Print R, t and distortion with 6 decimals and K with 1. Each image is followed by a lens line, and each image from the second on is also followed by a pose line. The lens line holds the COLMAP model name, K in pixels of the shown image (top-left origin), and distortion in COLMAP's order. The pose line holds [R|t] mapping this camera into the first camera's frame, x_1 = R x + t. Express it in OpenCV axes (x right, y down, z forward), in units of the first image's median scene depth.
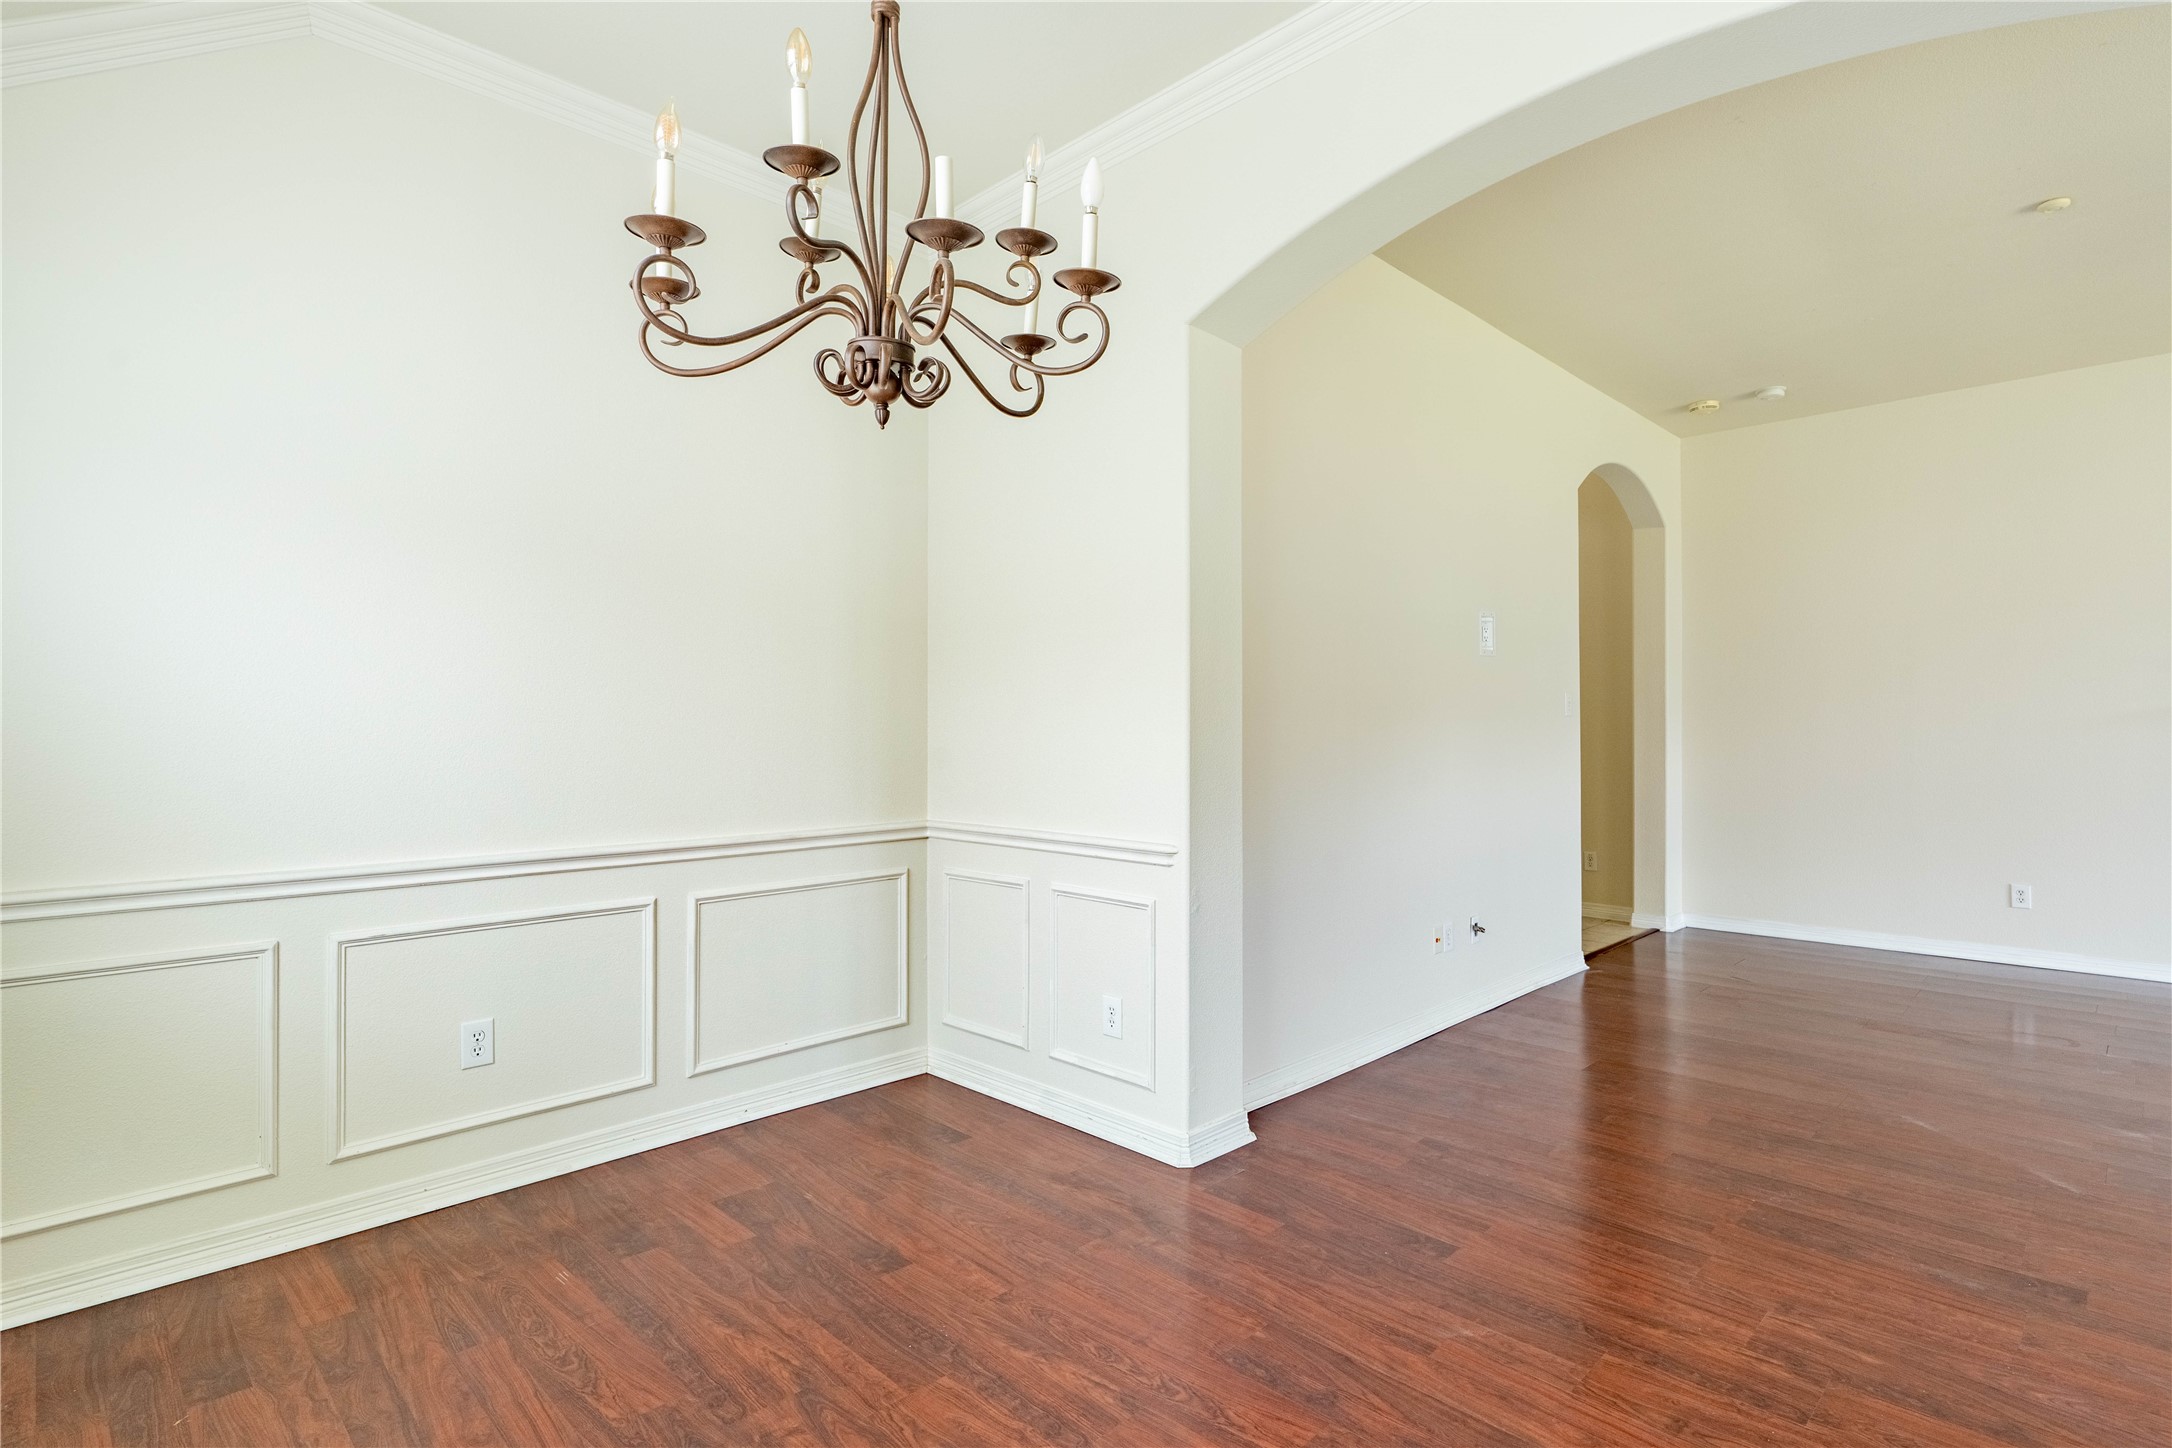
lens RADIAL K [[1057.2, 0, 1105.0], [0, 1057.2, 718.9], [0, 0, 1]] dist [-0.008830, 0.003408]
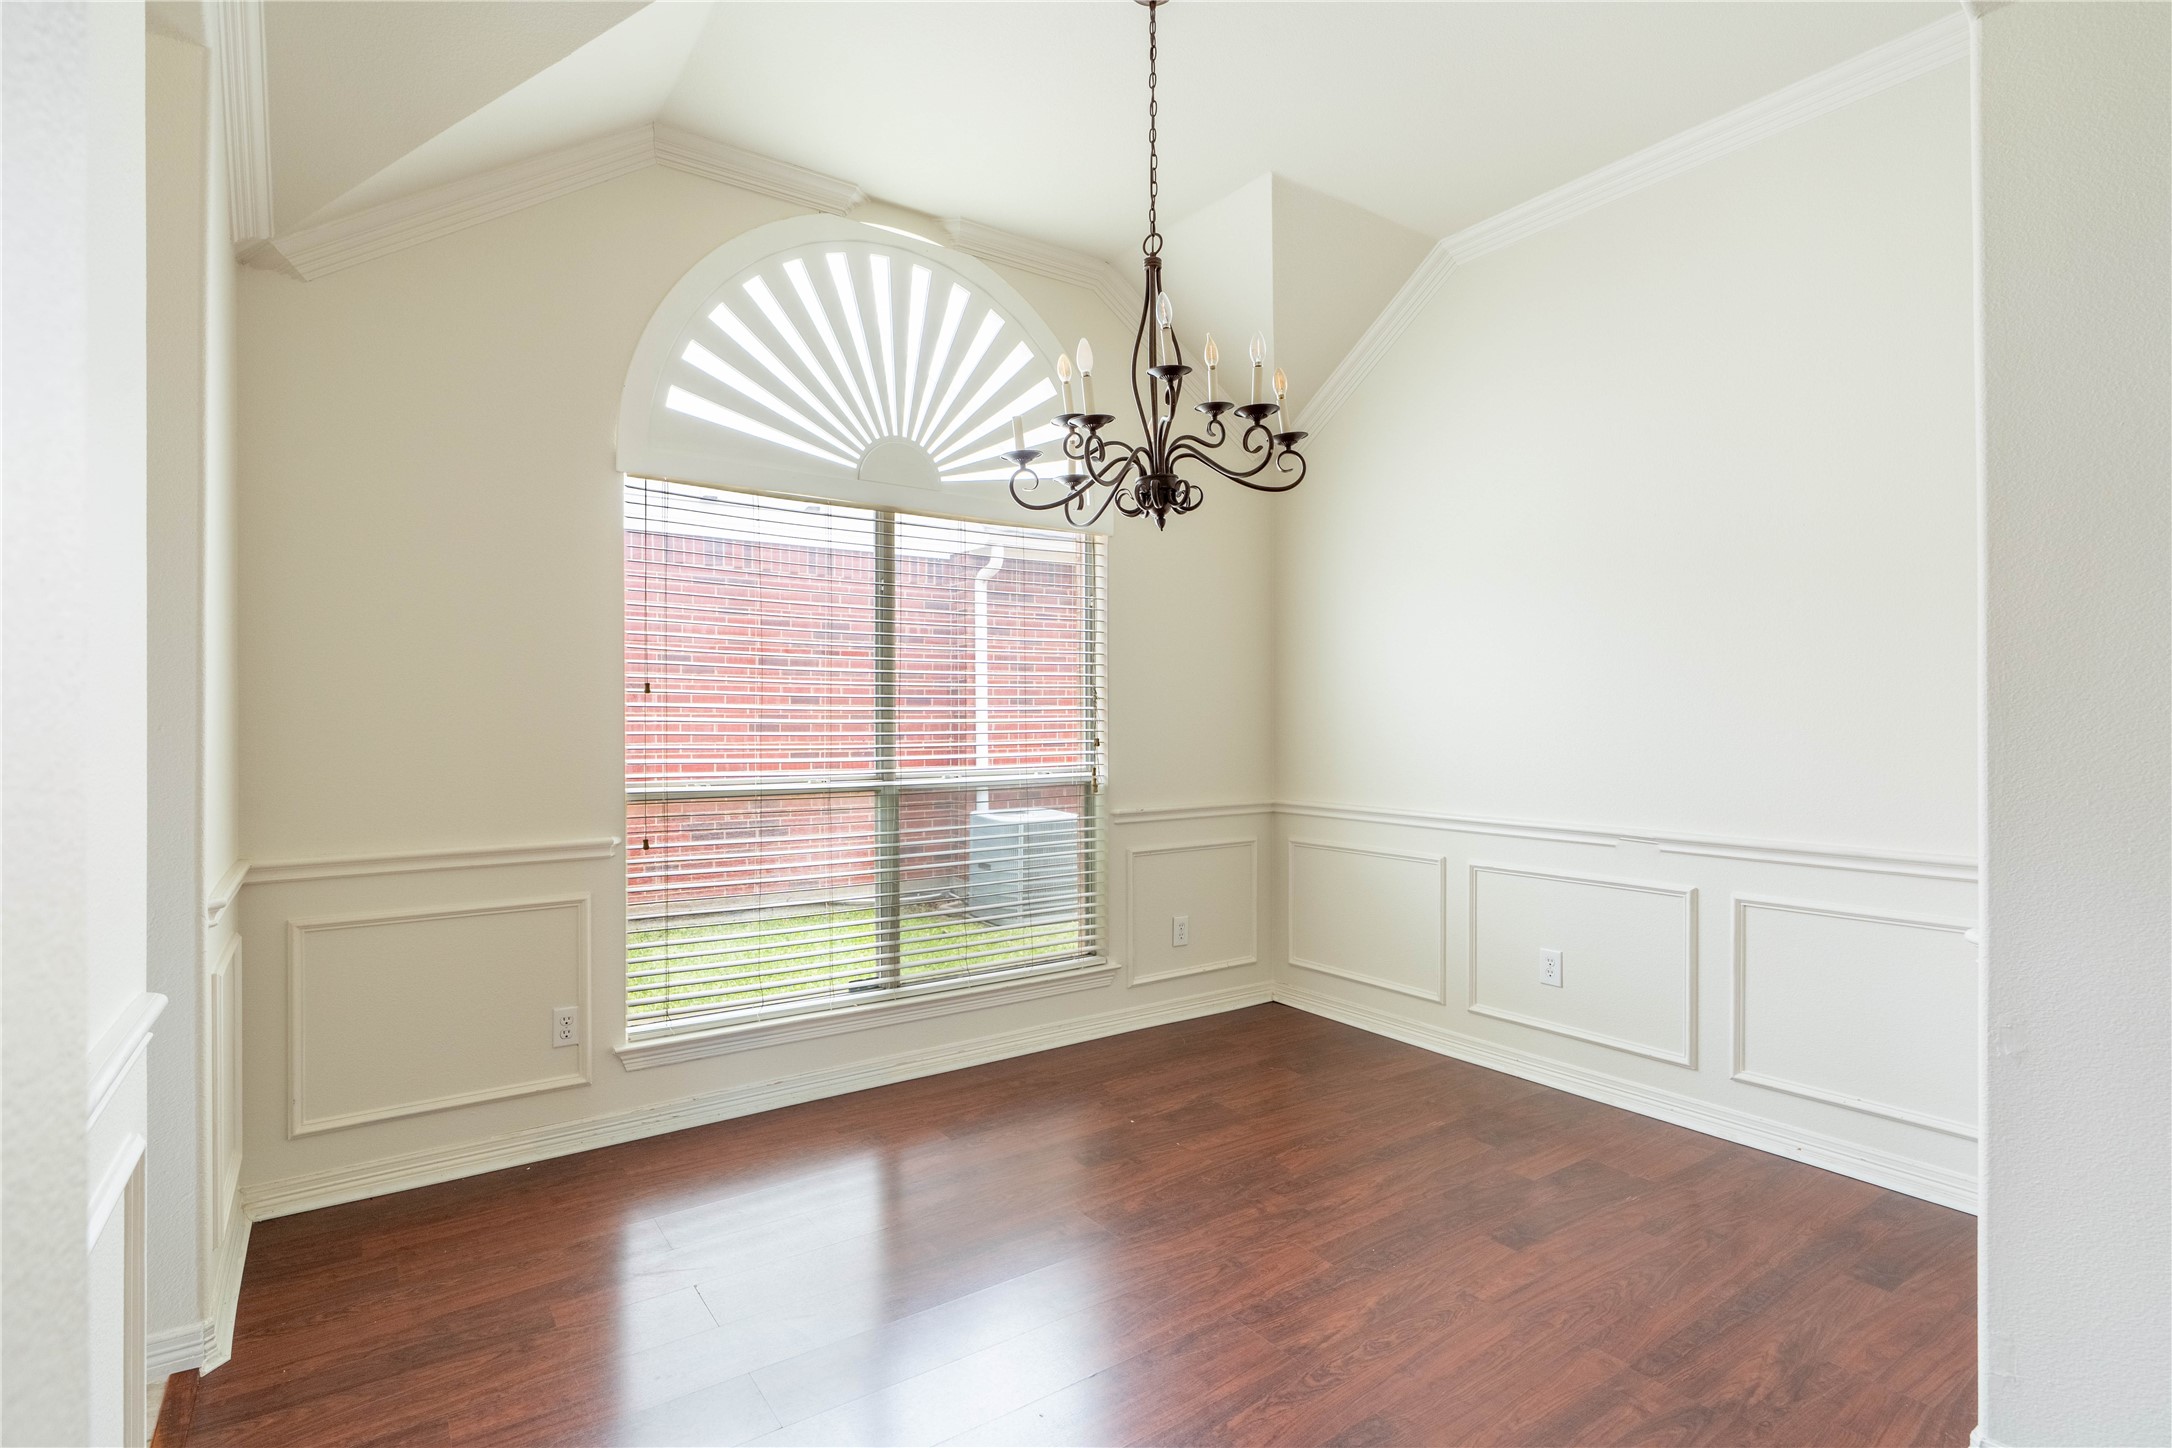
lens RADIAL K [[1057.2, 0, 1087.1], [0, 1057.2, 728.4], [0, 0, 1]] dist [-0.008830, 0.003408]
pose [[-0.168878, 0.014683, -0.985528, 0.874251], [0.012781, 0.999838, 0.012706, -0.008676], [0.985554, -0.010450, -0.169038, 0.756601]]
